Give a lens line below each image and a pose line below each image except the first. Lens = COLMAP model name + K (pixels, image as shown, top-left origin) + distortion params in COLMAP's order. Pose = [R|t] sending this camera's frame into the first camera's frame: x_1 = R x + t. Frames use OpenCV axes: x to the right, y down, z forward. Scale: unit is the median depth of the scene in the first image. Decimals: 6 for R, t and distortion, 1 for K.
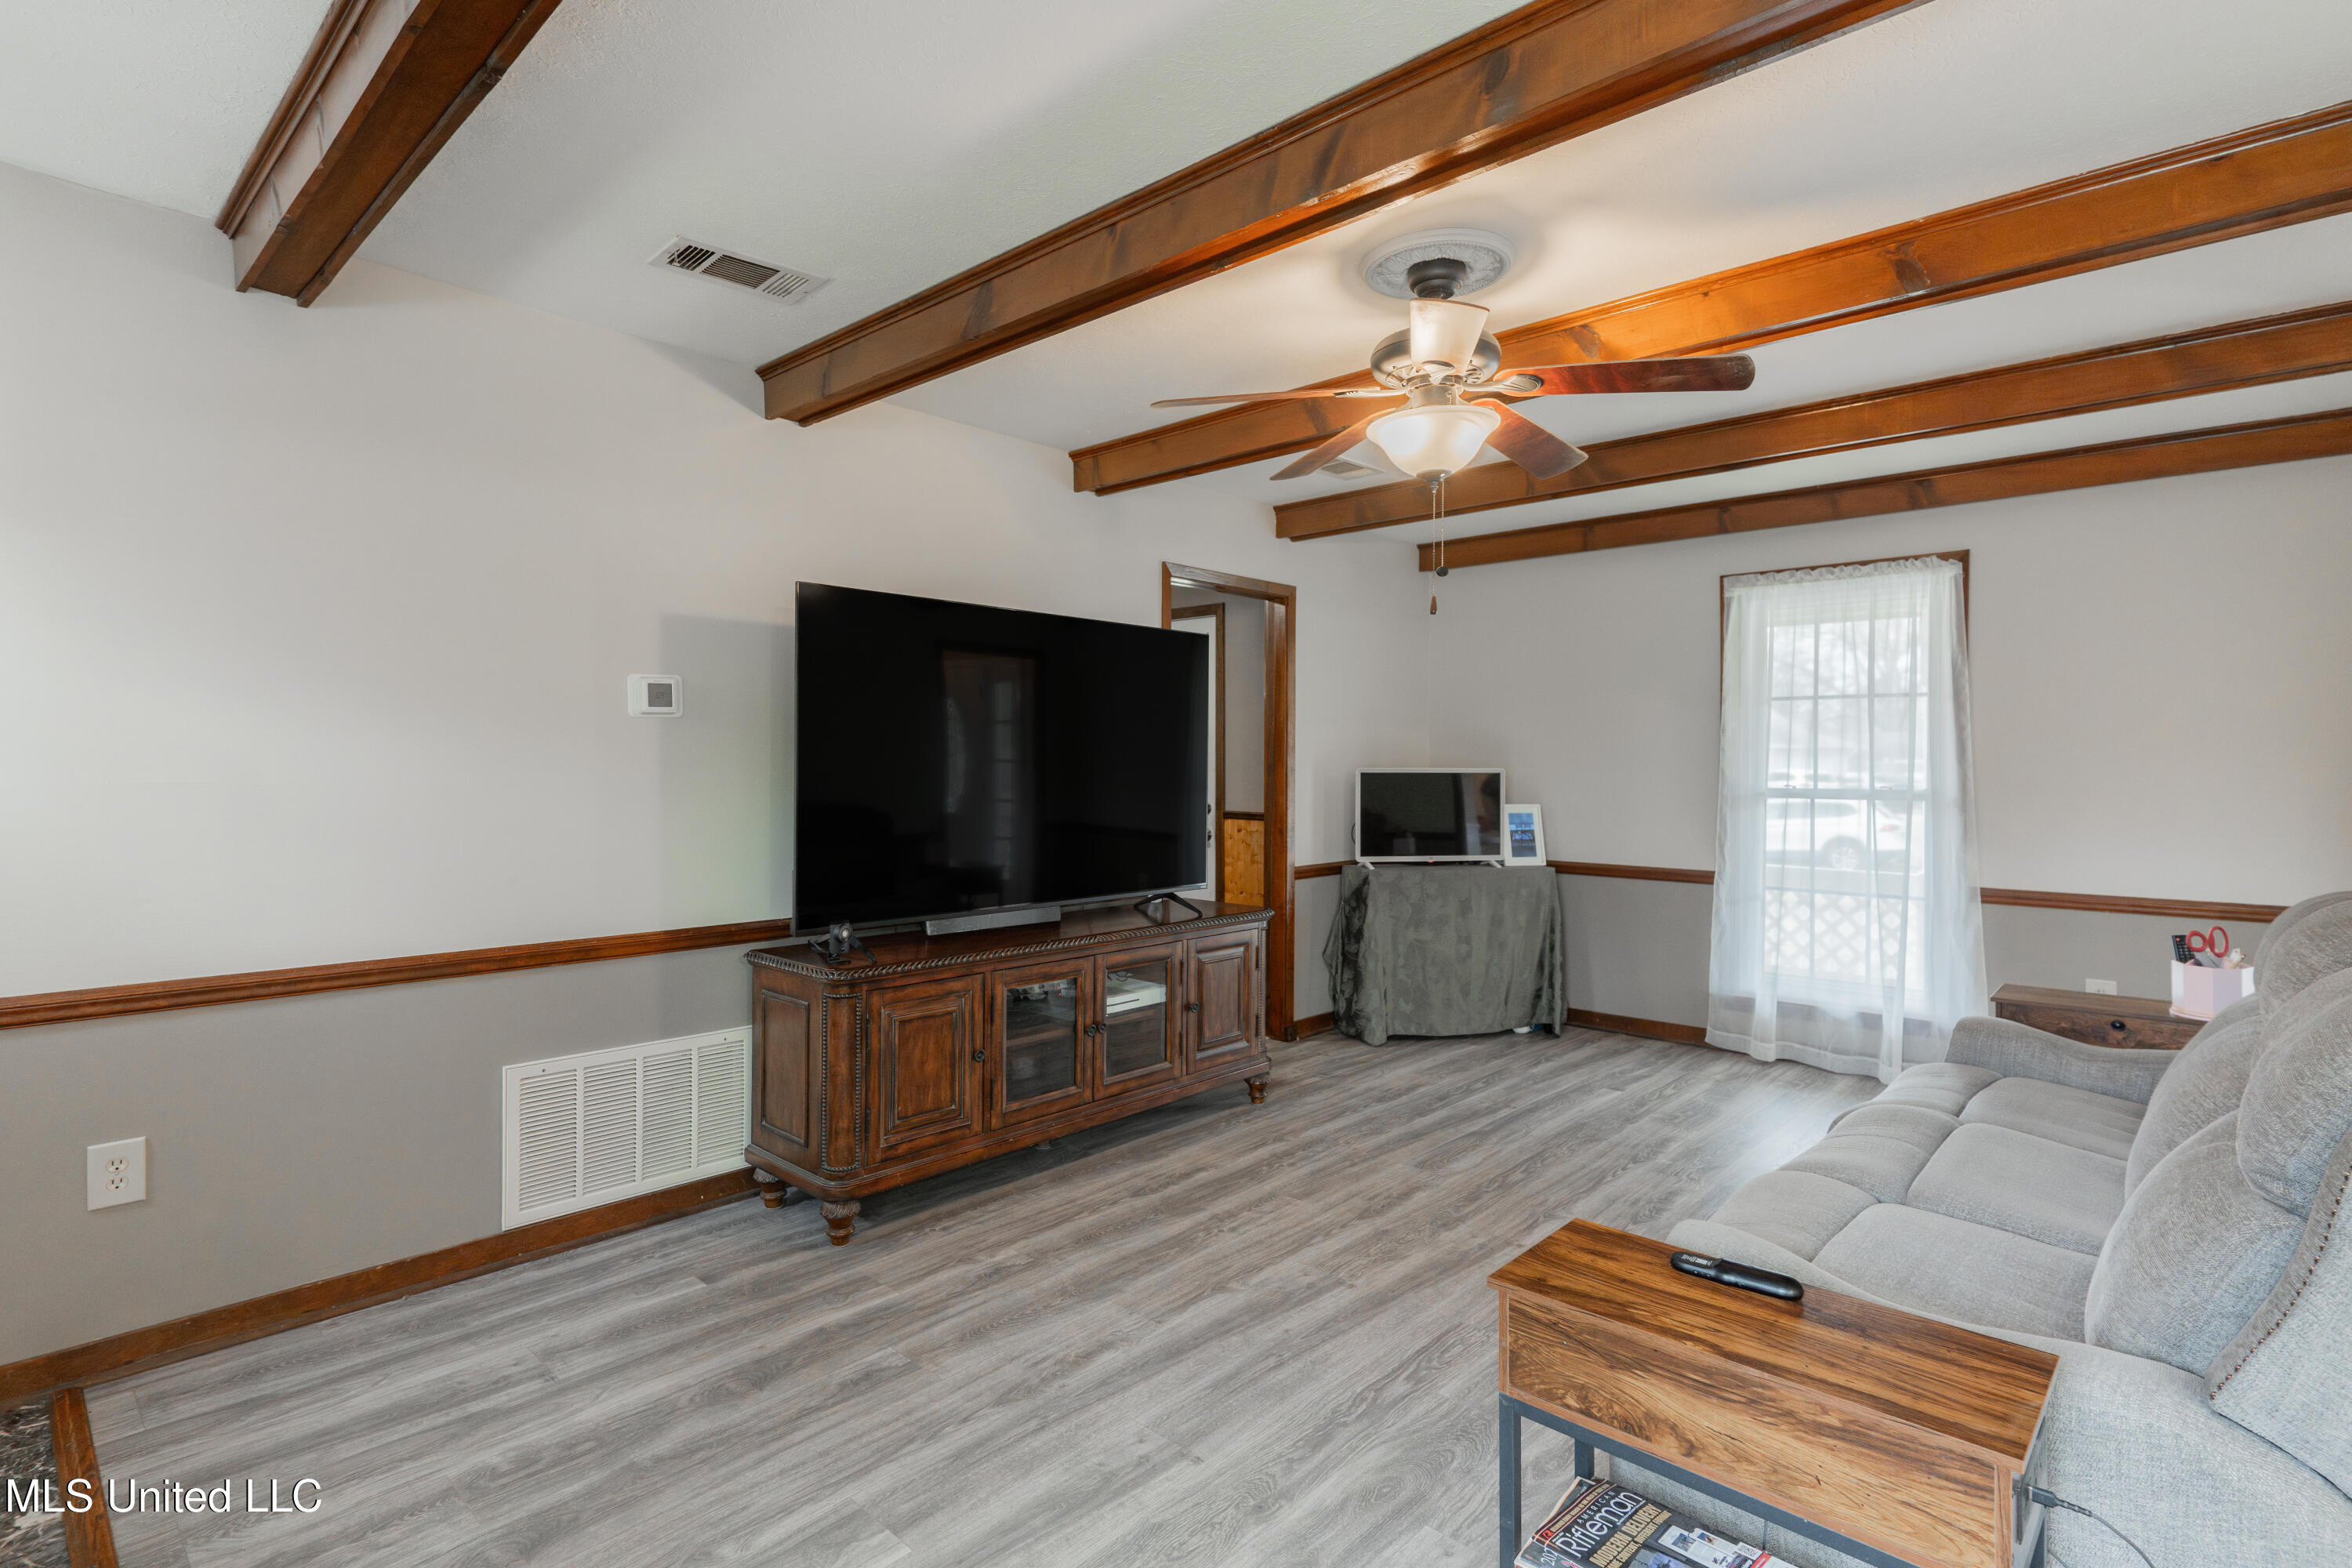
lens RADIAL K [[1139.1, 0, 1177.4], [0, 1139.1, 751.8], [0, 0, 1]] dist [0.001332, 0.000241]
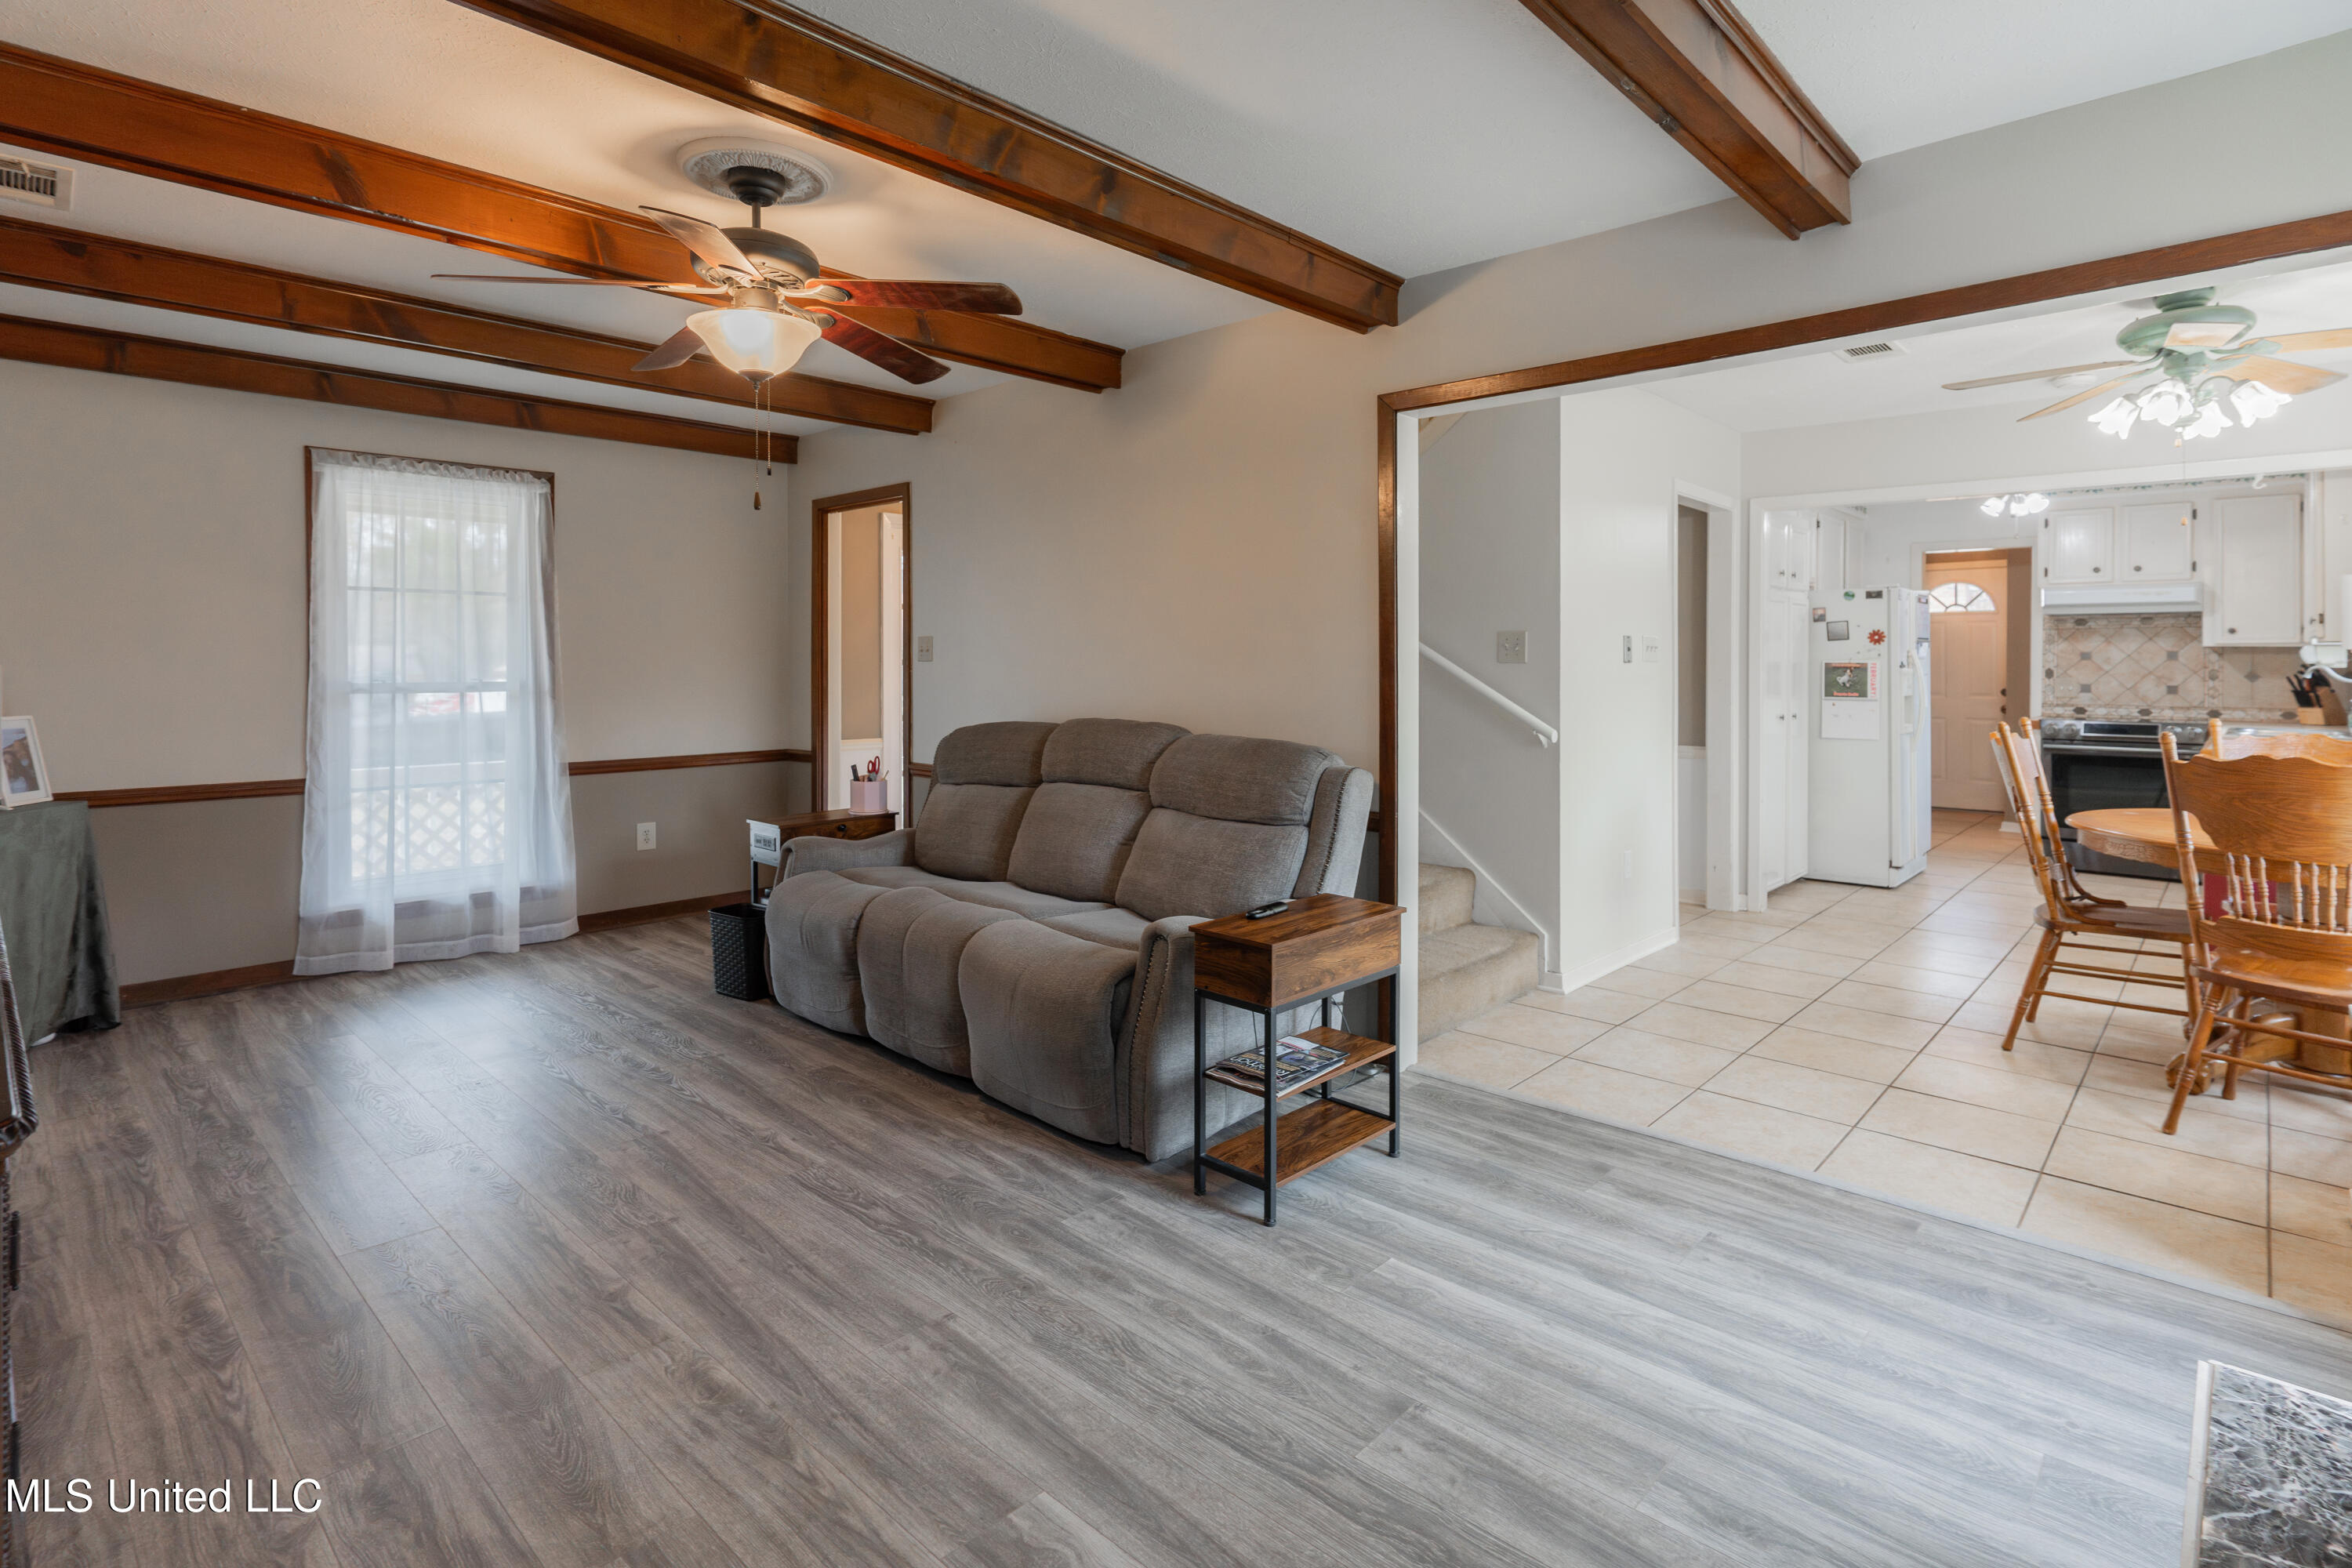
lens RADIAL K [[1159.6, 0, 1171.9], [0, 1159.6, 648.0], [0, 0, 1]] dist [0.002507, 0.000377]
pose [[0.009397, 0.009875, 0.999907, -0.478888], [-0.008969, 0.999912, -0.009790, 0.006584], [-0.999916, -0.008876, 0.009484, 0.358631]]
